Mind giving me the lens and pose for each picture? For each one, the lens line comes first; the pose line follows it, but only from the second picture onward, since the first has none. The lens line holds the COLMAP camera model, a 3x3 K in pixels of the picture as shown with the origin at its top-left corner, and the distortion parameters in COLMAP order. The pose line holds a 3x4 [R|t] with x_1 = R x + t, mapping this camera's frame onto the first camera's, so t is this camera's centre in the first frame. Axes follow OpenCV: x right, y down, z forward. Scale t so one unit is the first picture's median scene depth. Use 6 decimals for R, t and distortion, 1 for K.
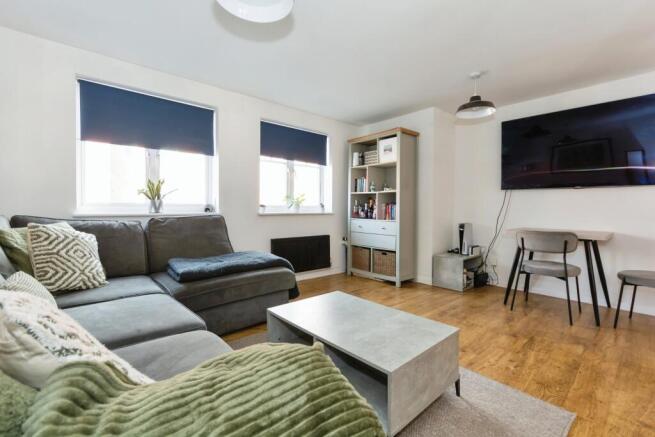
lens RADIAL K [[293.0, 0, 329.8], [0, 293.0, 205.7], [0, 0, 1]] dist [0.000704, 0.000279]
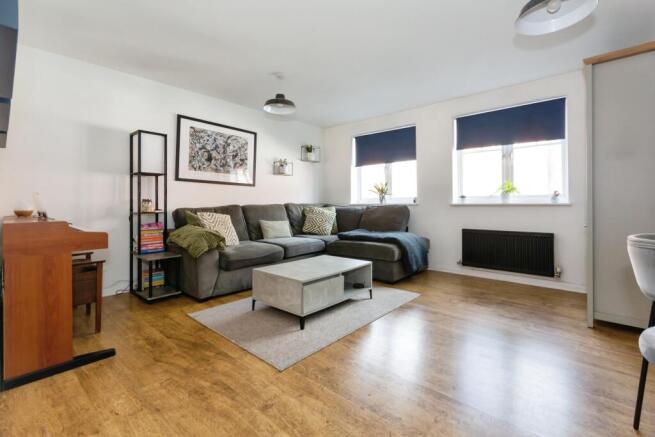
lens RADIAL K [[293.0, 0, 329.8], [0, 293.0, 205.7], [0, 0, 1]] dist [0.000704, 0.000279]
pose [[0.116533, 0.000339, -0.993187, 0.864608], [0.007538, 0.999971, 0.001226, 0.030293], [0.993158, -0.007630, 0.116527, 0.459613]]
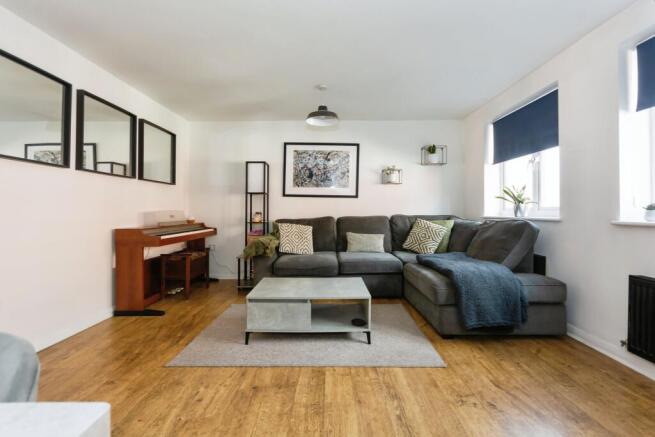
lens RADIAL K [[291.5, 0, 331.0], [0, 291.5, 212.2], [0, 0, 1]] dist [0.000585, 0.000071]
pose [[-0.670079, 0.002408, -0.742286, 0.570449], [0.002733, 0.999996, 0.000777, 0.006227], [0.742285, -0.001508, -0.670083, 1.061205]]
